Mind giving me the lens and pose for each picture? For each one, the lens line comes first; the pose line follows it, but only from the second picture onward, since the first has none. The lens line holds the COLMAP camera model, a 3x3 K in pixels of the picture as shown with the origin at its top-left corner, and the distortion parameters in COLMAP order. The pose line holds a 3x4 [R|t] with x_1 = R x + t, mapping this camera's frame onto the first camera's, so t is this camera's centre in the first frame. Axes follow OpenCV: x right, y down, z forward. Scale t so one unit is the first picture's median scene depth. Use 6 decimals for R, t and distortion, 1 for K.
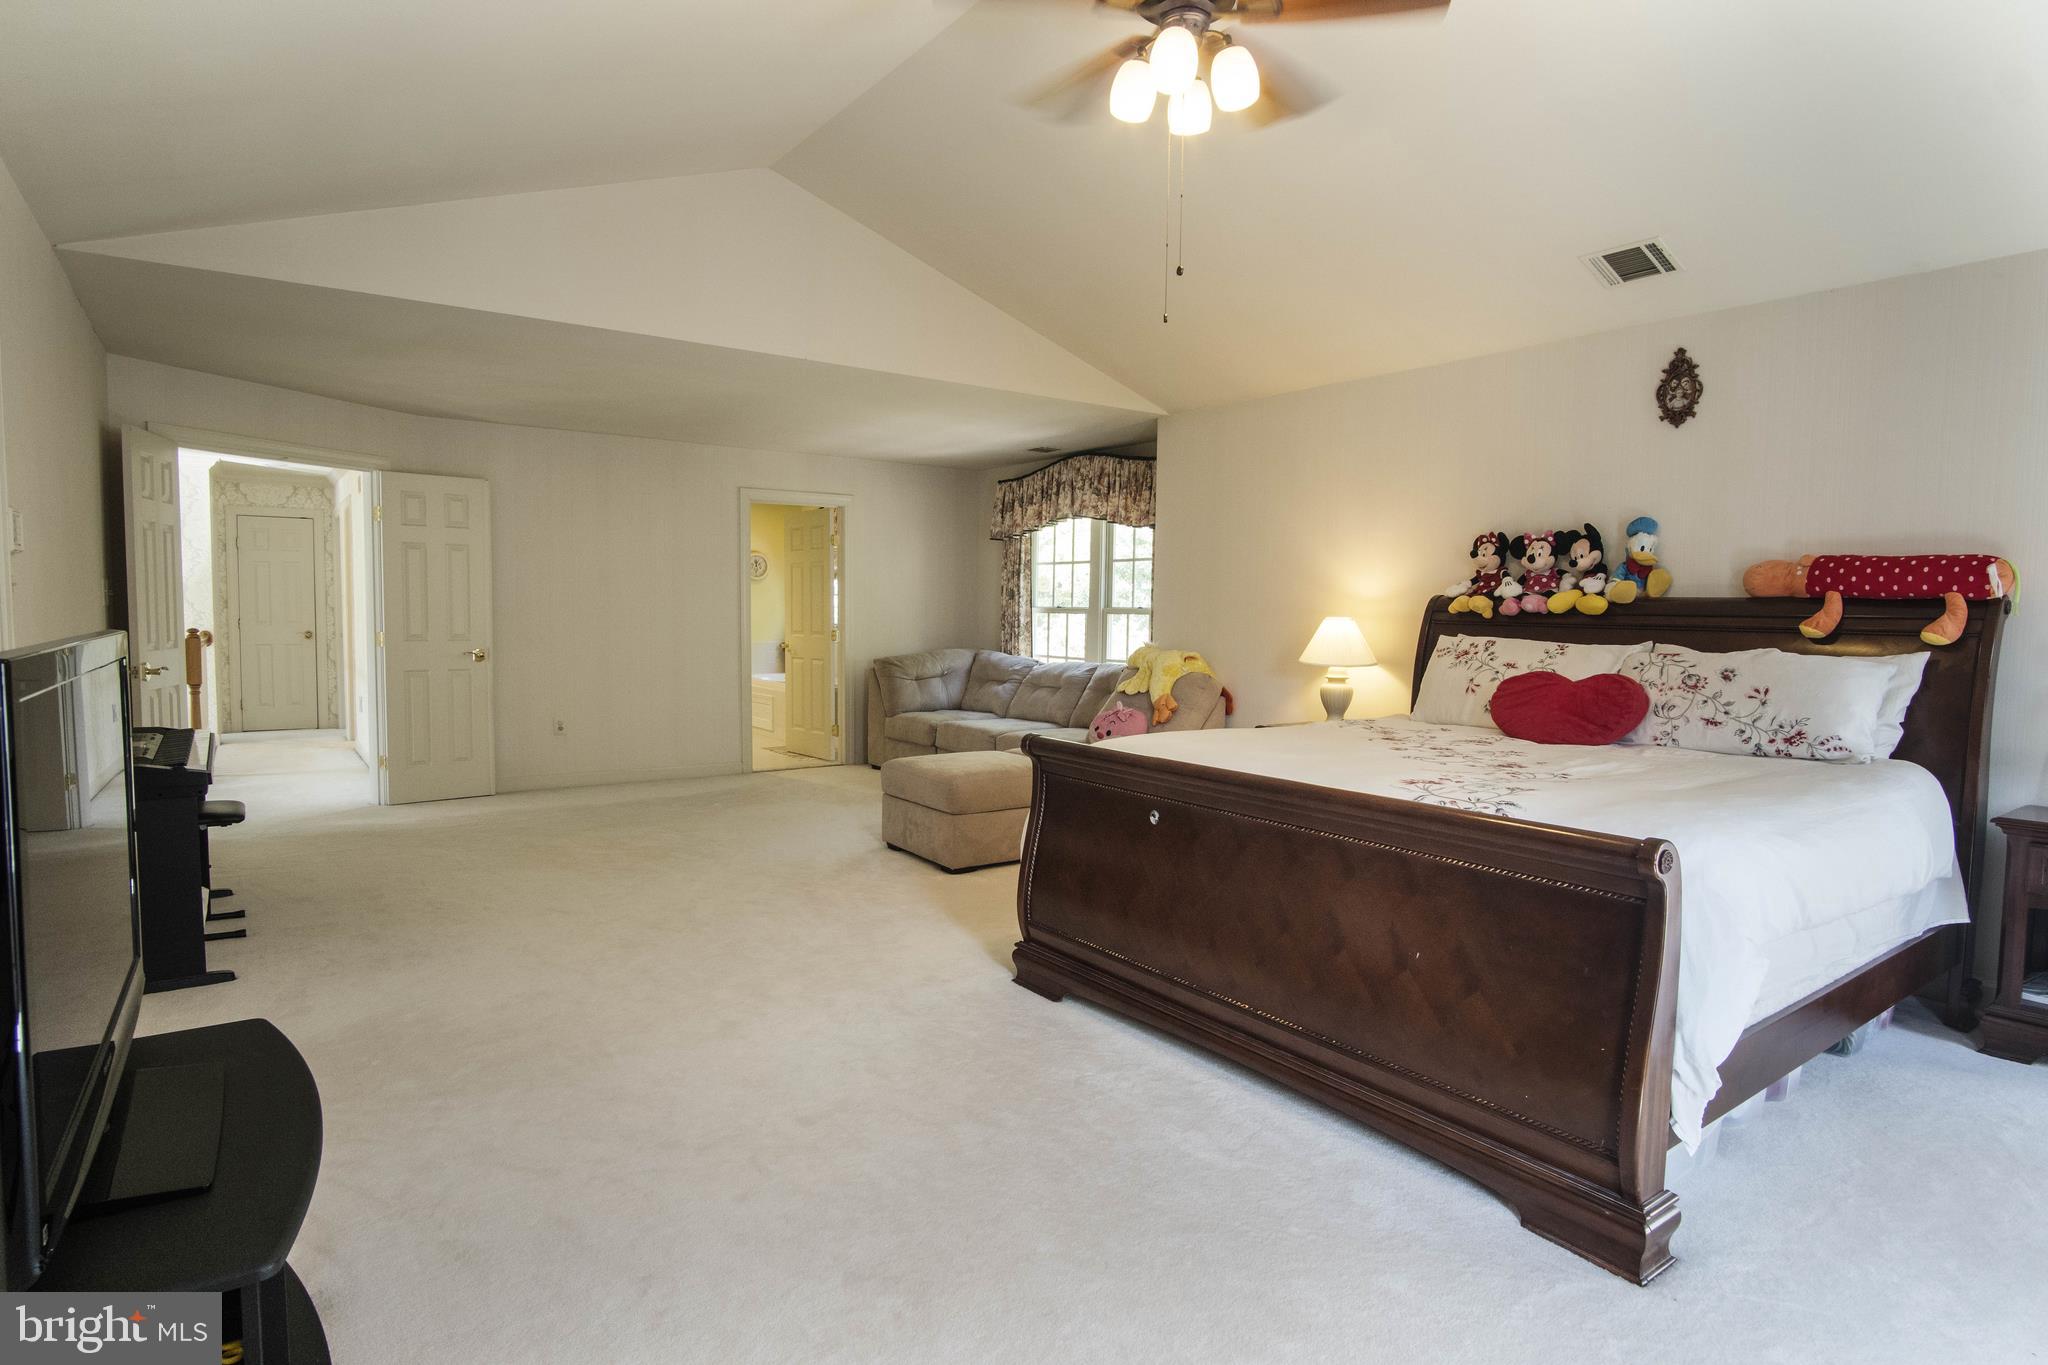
lens RADIAL K [[1087.5, 0, 1024.0], [0, 1087.5, 682.5], [0, 0, 1]] dist [-0.034444, 0.000258]
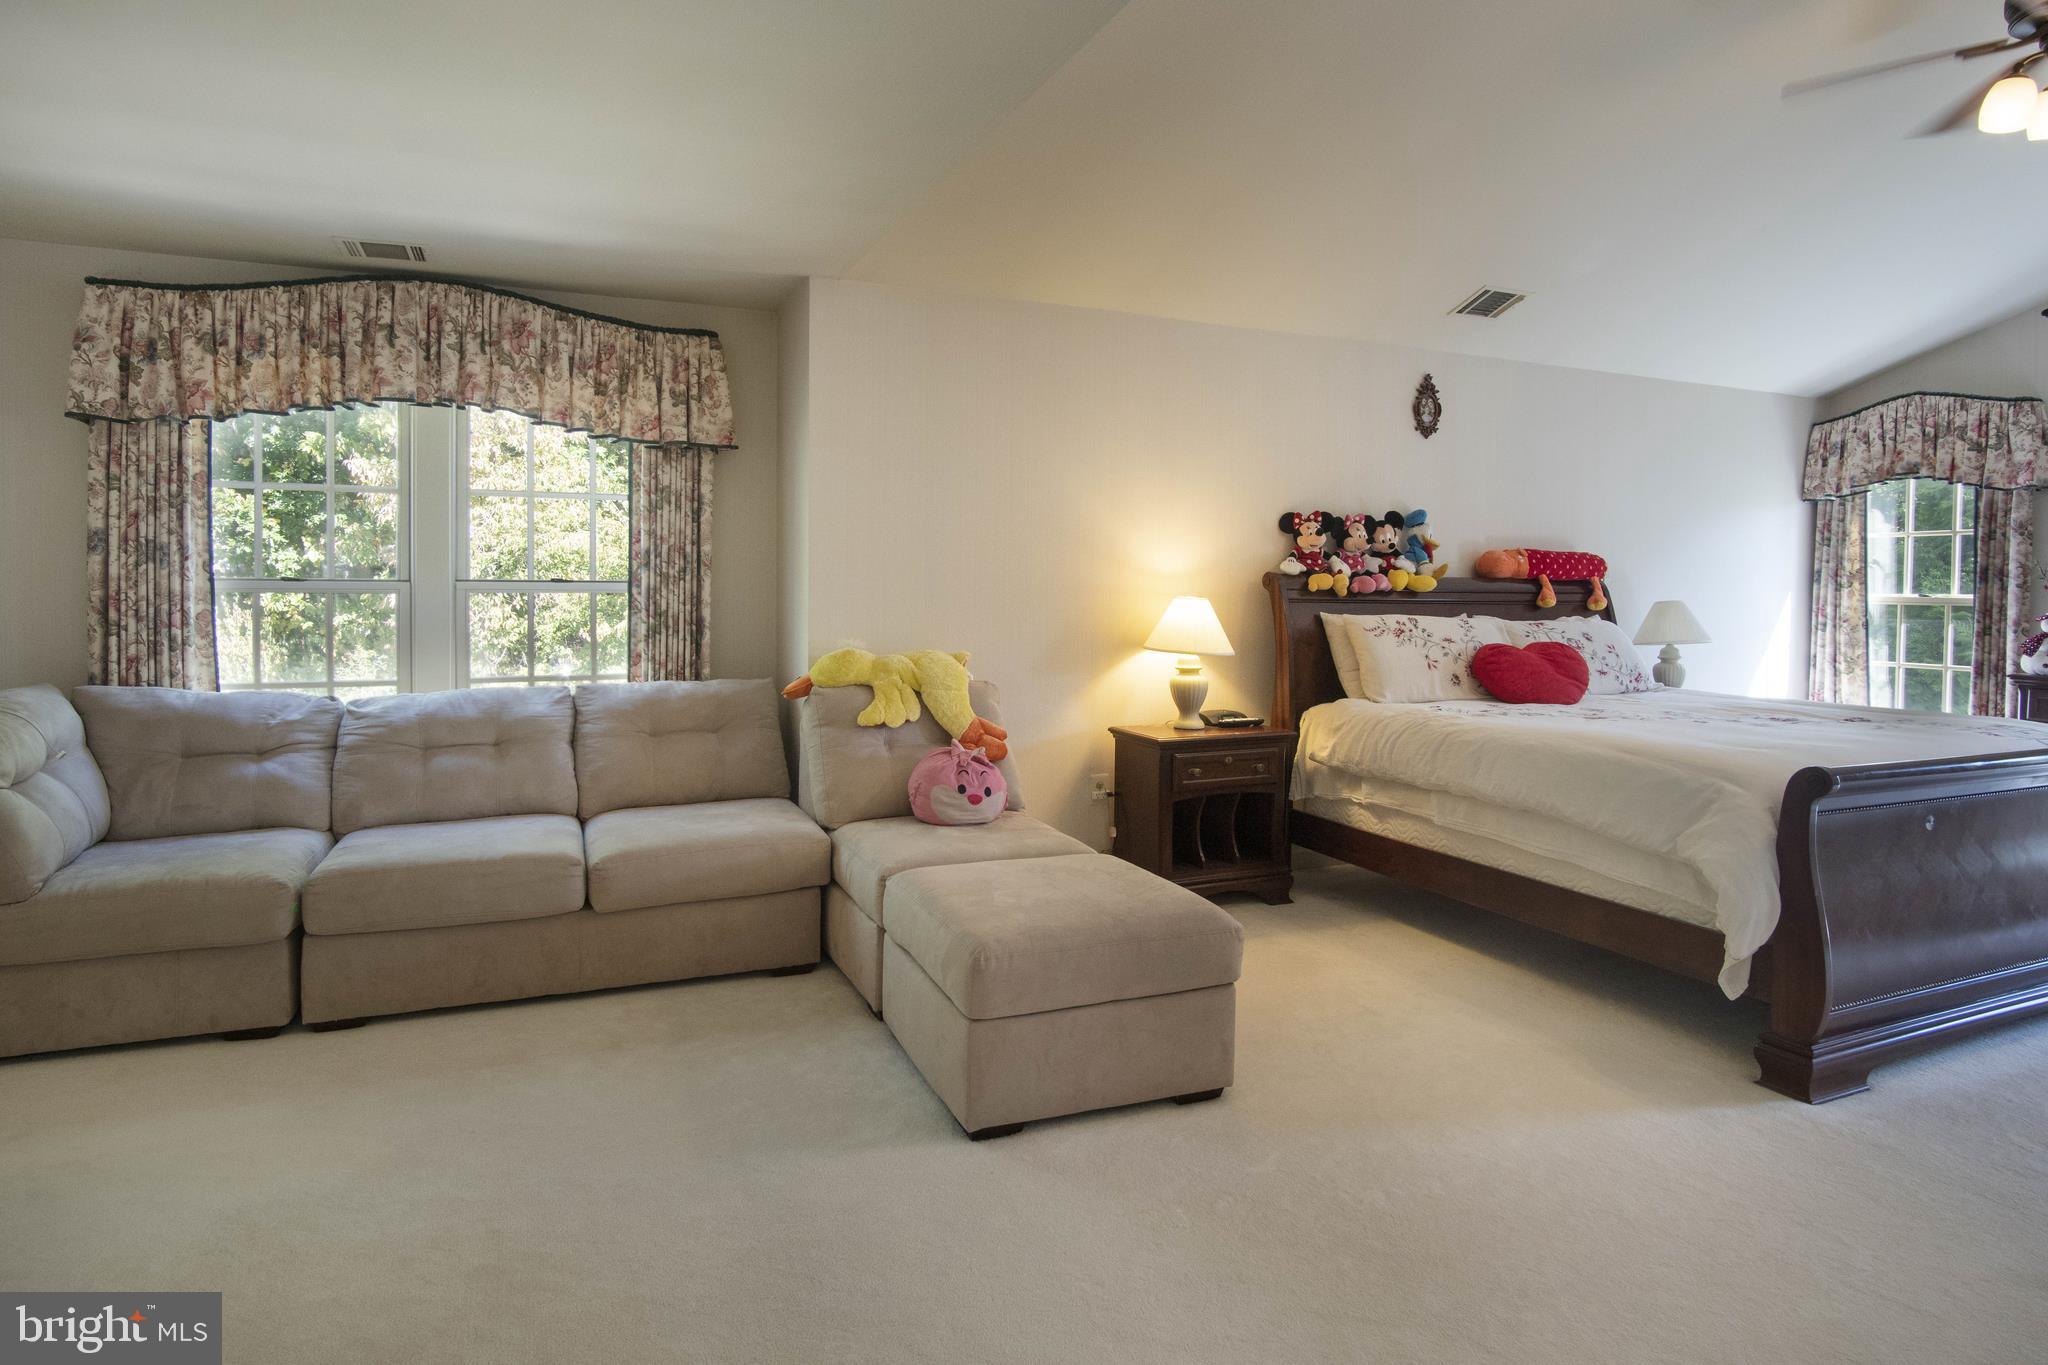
lens RADIAL K [[1131.1, 0, 1004.5], [0, 1131.1, 614.6], [0, 0, 1]] dist [-0.040790, 0.012896]
pose [[0.224844, -0.037170, 0.973686, -0.386035], [0.058851, 0.997966, 0.024507, -0.049462], [-0.972616, 0.051792, 0.226574, 0.607705]]
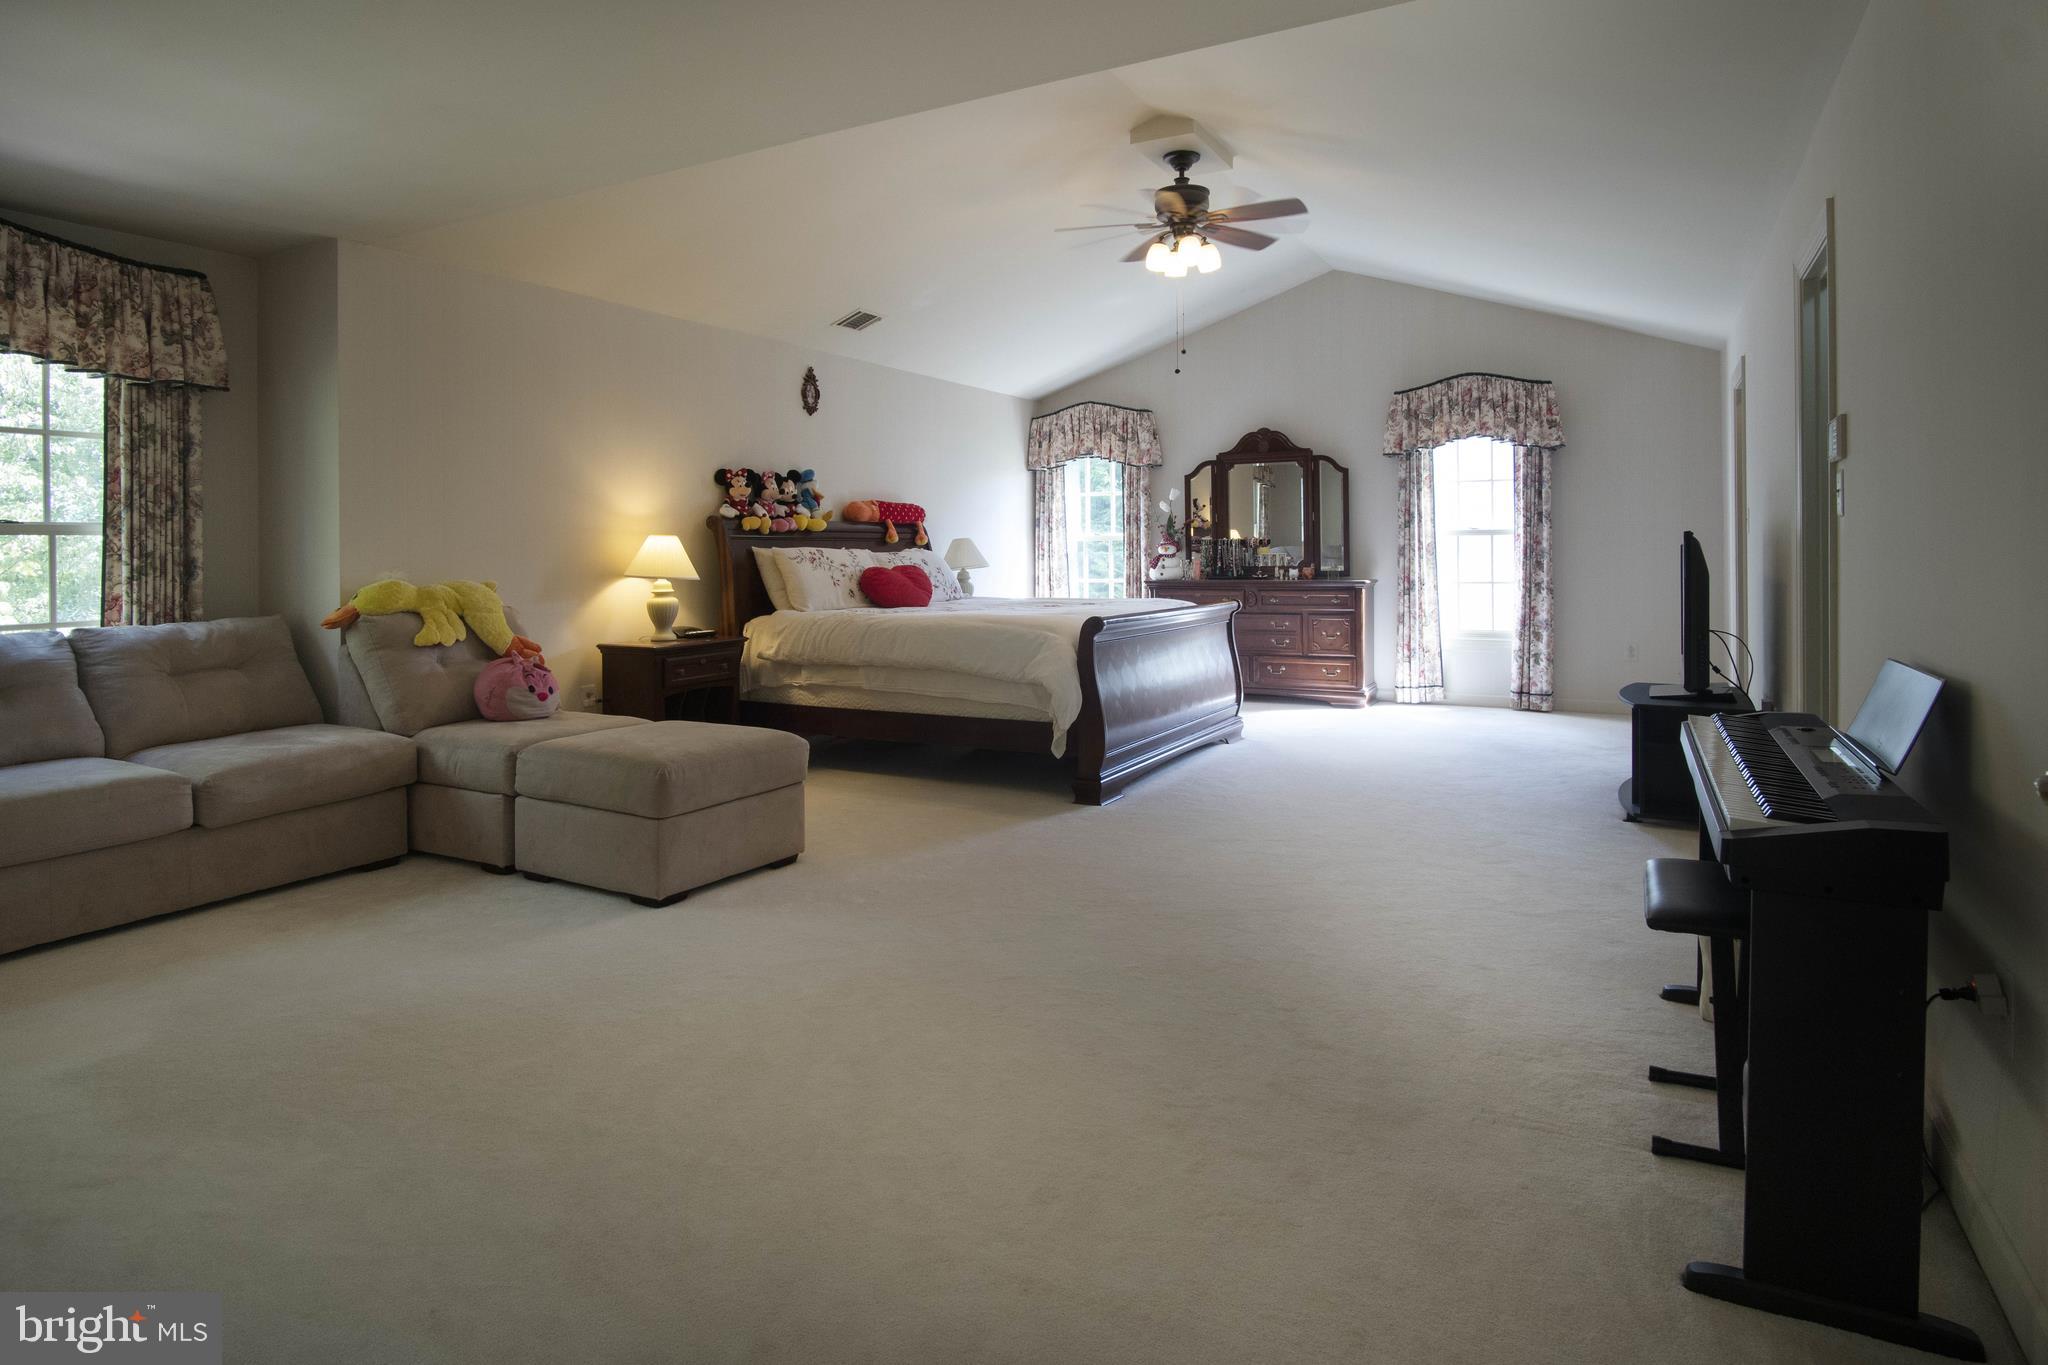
lens RADIAL K [[1132.9, 0, 1017.5], [0, 1132.9, 552.8], [0, 0, 1]] dist [-0.035239, 0.004045]
pose [[-0.425783, -0.012670, 0.904737, -0.542865], [0.062611, 0.997093, 0.043428, -0.044271], [-0.902656, 0.075137, -0.423752, 0.743900]]
